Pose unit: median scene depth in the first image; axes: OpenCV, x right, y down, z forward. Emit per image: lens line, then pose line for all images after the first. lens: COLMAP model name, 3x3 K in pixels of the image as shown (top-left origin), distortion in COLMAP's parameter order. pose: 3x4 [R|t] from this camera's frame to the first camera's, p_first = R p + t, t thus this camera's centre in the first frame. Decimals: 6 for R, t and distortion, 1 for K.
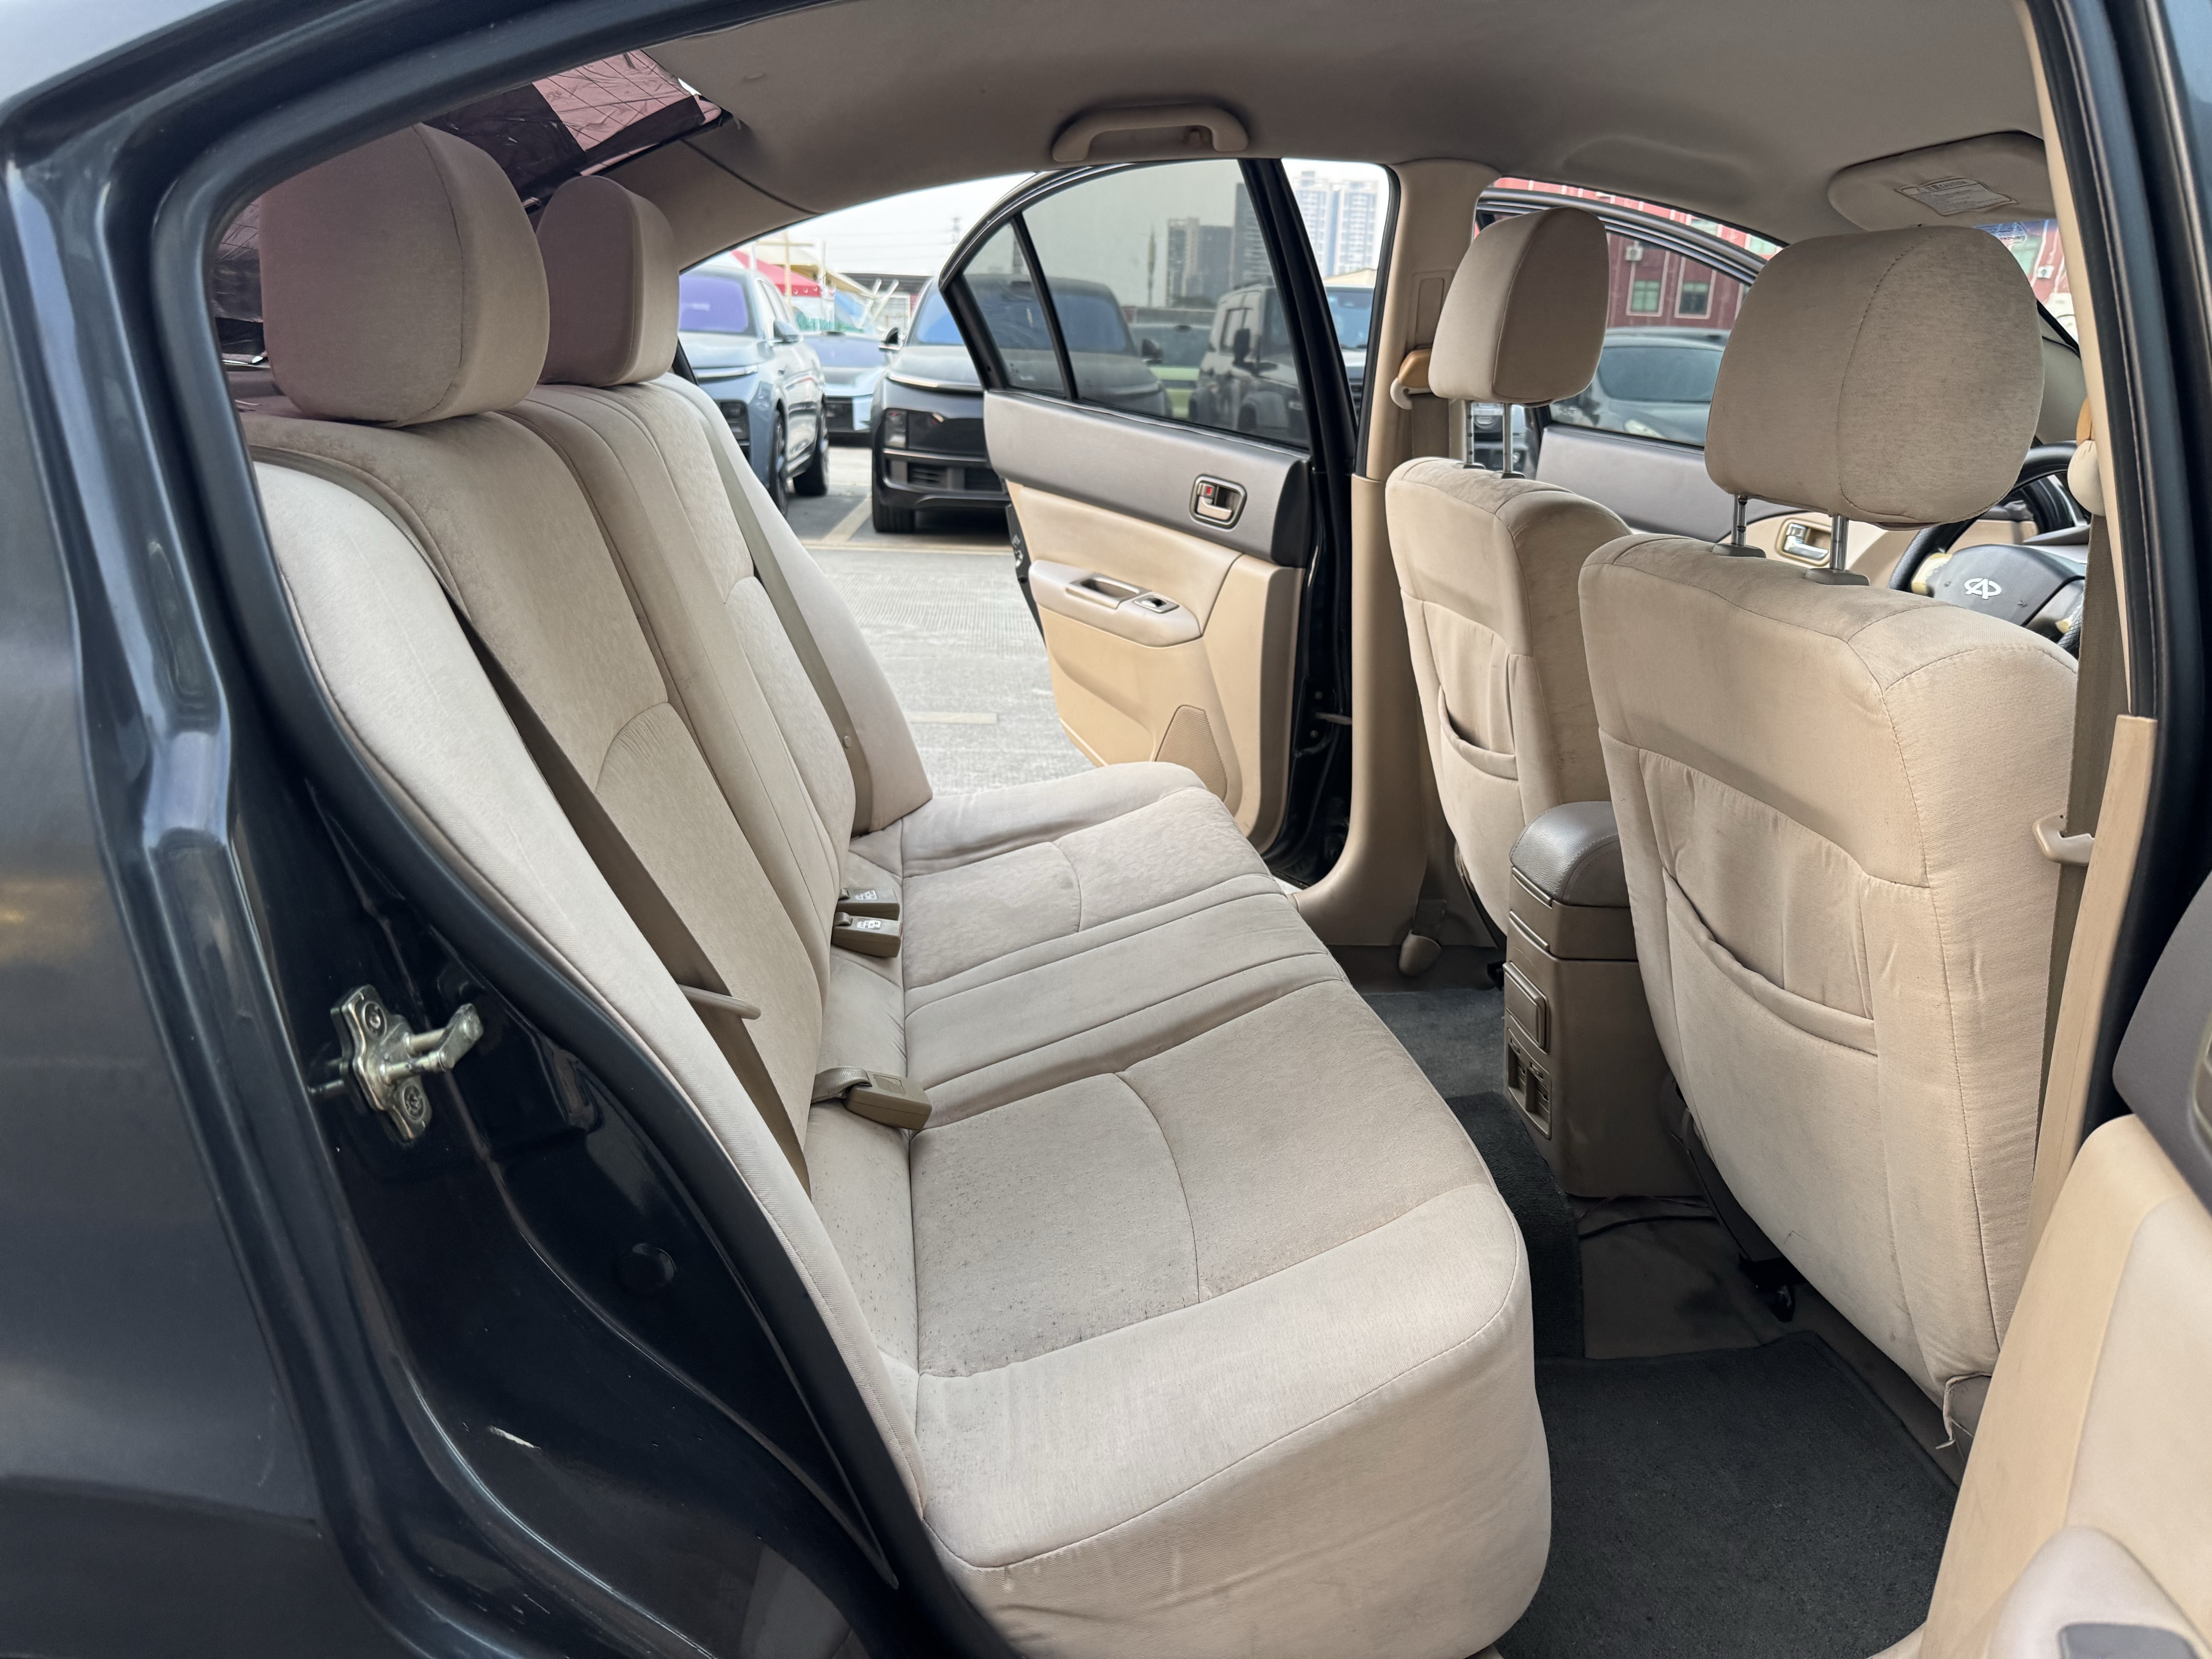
lens RADIAL K [[1549.7, 0, 1104.2], [0, 1549.7, 830.5], [0, 0, 1]] dist [0.034562, -0.086855]
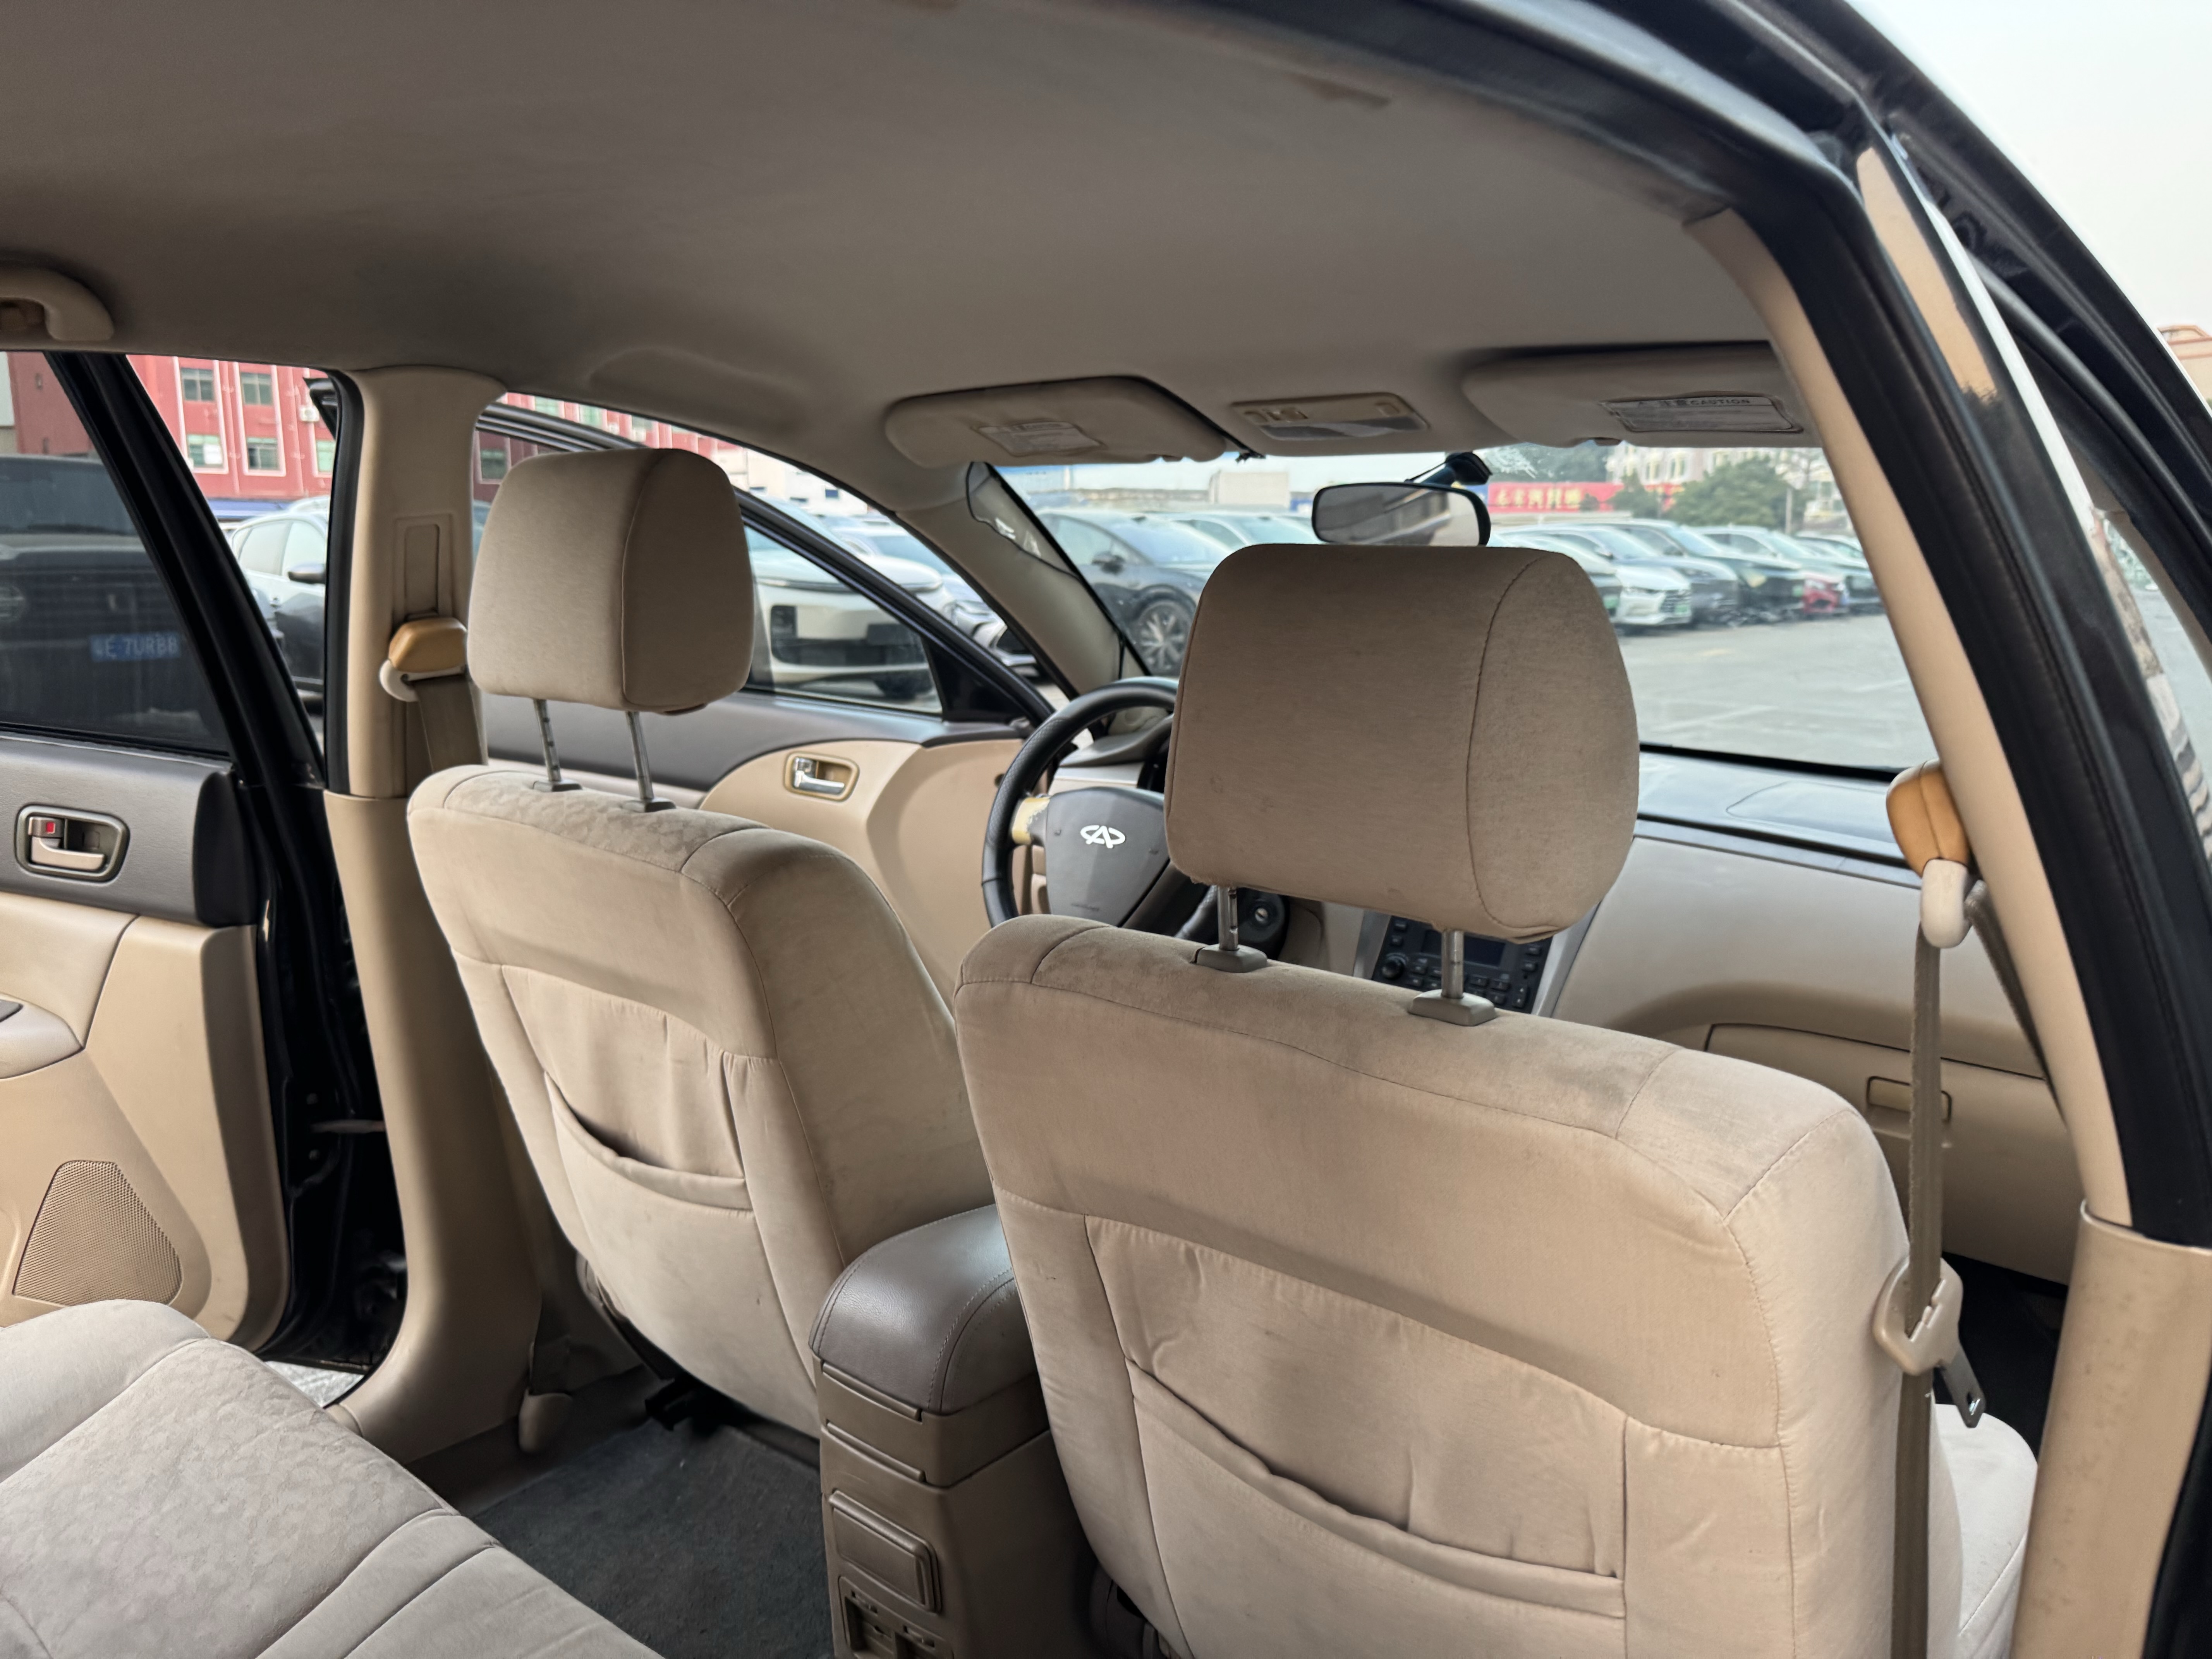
lens RADIAL K [[1558.6, 0, 1121.4], [0, 1558.6, 822.9], [0, 0, 1]] dist [0.003391, -0.007569]
pose [[0.718313, -0.148571, 0.679672, -0.069432], [0.218814, 0.975601, -0.017996, -0.145551], [-0.660414, 0.161648, 0.733296, 0.298081]]
